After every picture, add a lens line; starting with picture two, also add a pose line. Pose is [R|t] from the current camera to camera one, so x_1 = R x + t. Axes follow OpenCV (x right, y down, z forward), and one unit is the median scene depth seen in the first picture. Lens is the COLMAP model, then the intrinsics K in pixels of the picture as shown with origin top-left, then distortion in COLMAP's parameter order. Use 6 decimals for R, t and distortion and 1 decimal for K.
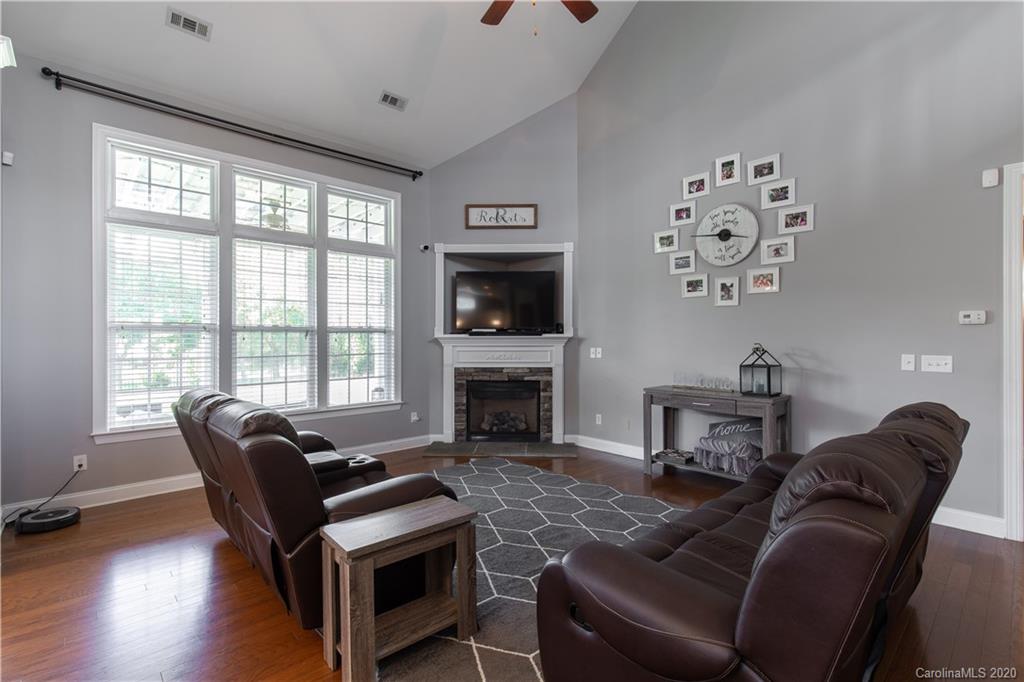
lens RADIAL K [[467.2, 0, 521.5], [0, 467.2, 341.7], [0, 0, 1]] dist [0.002228, 0.000238]
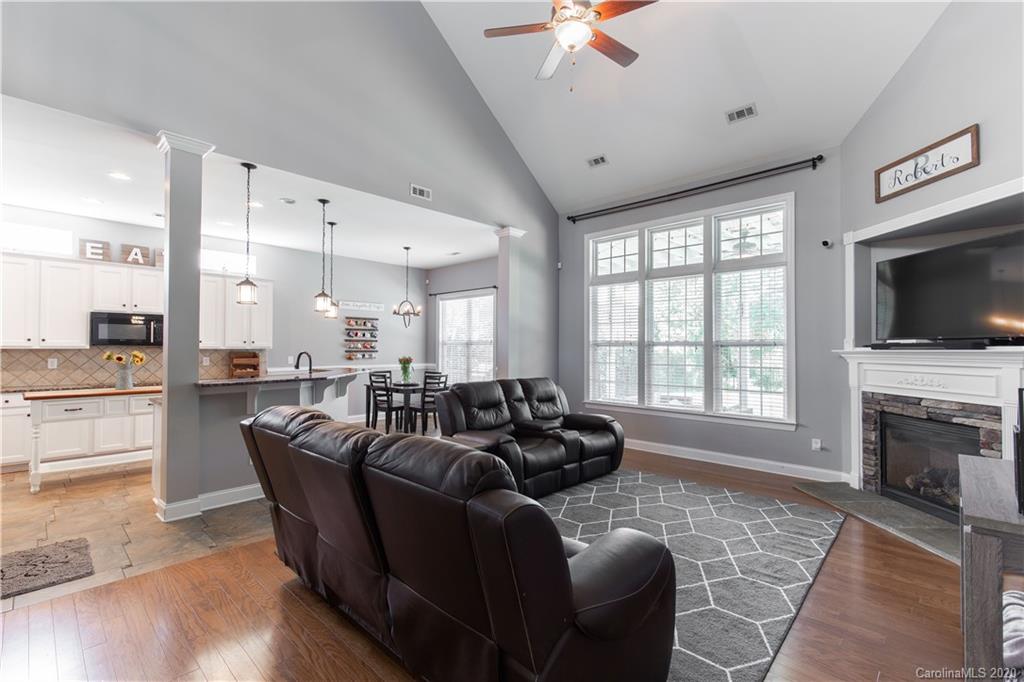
lens RADIAL K [[467.2, 0, 510.1], [0, 467.2, 345.9], [0, 0, 1]] dist [0.002228, 0.000238]
pose [[0.044728, -0.006295, -0.998979, 0.635058], [-0.015064, 0.999862, -0.006975, -0.004368], [0.998886, 0.015360, 0.044627, 0.426262]]
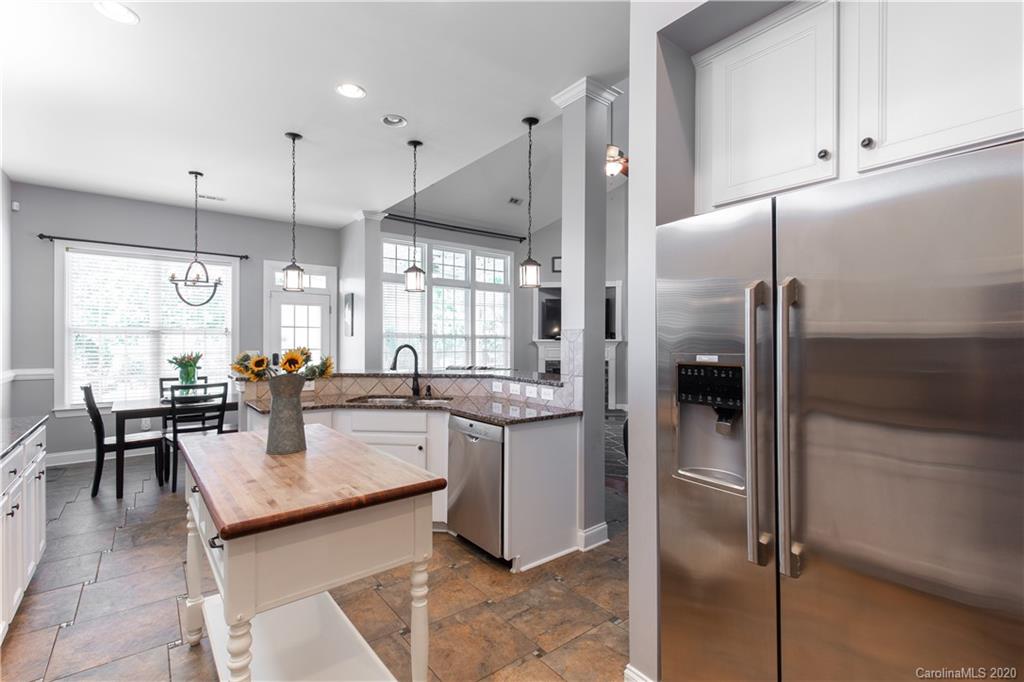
lens RADIAL K [[467.2, 0, 513.8], [0, 467.2, 347.6], [0, 0, 1]] dist [0.002228, 0.000238]
pose [[0.996384, 0.001777, -0.084948, -0.124250], [-0.001661, 0.999998, 0.001440, 0.010607], [0.084950, -0.001294, 0.996384, -0.621291]]
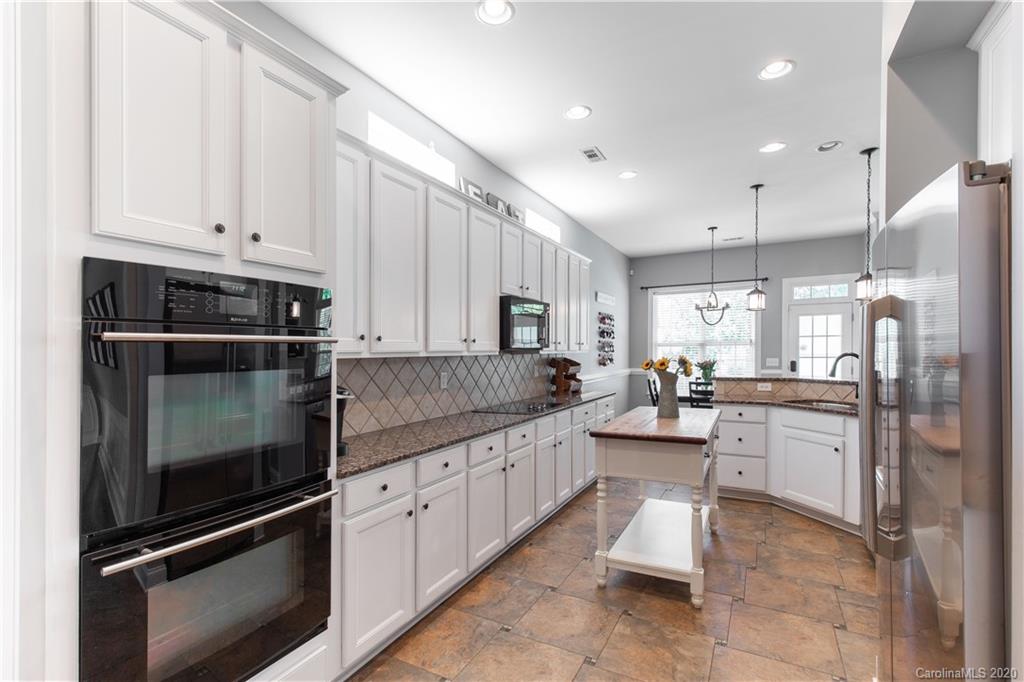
lens RADIAL K [[467.2, 0, 516.1], [0, 467.2, 348.6], [0, 0, 1]] dist [0.002228, 0.000238]
pose [[0.325232, -0.011362, -0.945566, 0.167503], [0.001150, 0.999932, -0.011620, 0.008378], [0.945634, 0.002692, 0.325222, -0.661627]]
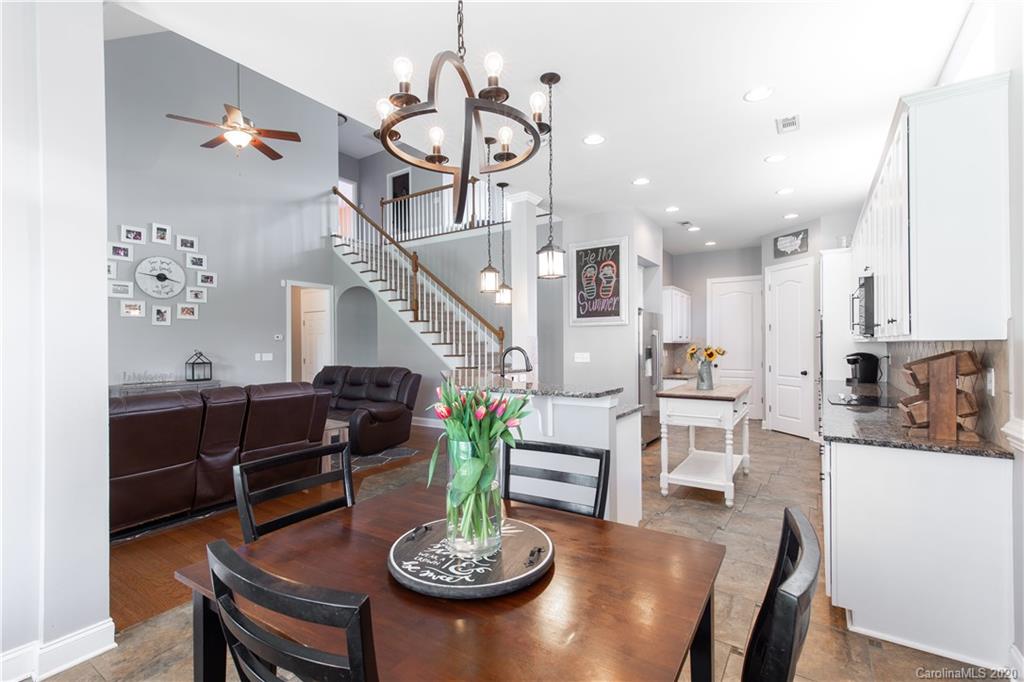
lens RADIAL K [[467.2, 0, 510.2], [0, 467.2, 343.1], [0, 0, 1]] dist [0.002228, 0.000238]
pose [[-0.226502, 0.004392, 0.974001, -1.019954], [0.019338, 0.999813, -0.000012, 0.000966], [-0.973819, 0.018833, -0.226545, 0.216602]]
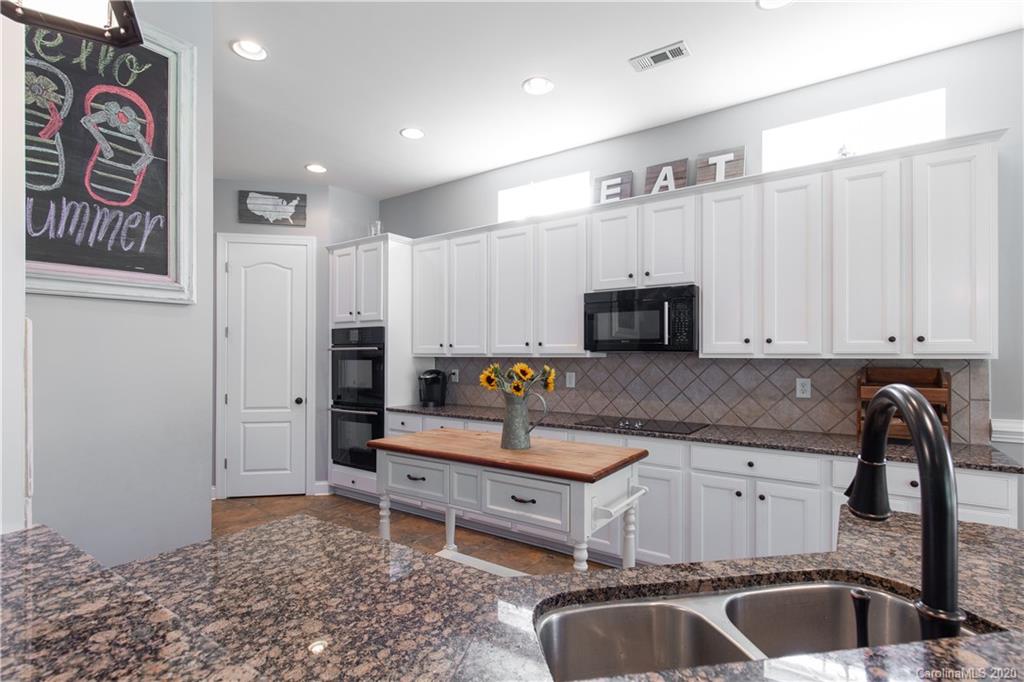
lens RADIAL K [[492.6, 0, 510.0], [0, 492.6, 345.0], [0, 0, 1]] dist [0.002916, 0.000443]
pose [[-0.979721, -0.004540, -0.200314, -0.225240], [-0.003511, 0.999979, -0.005493, -0.002926], [0.200334, -0.004678, -0.979716, 0.141602]]
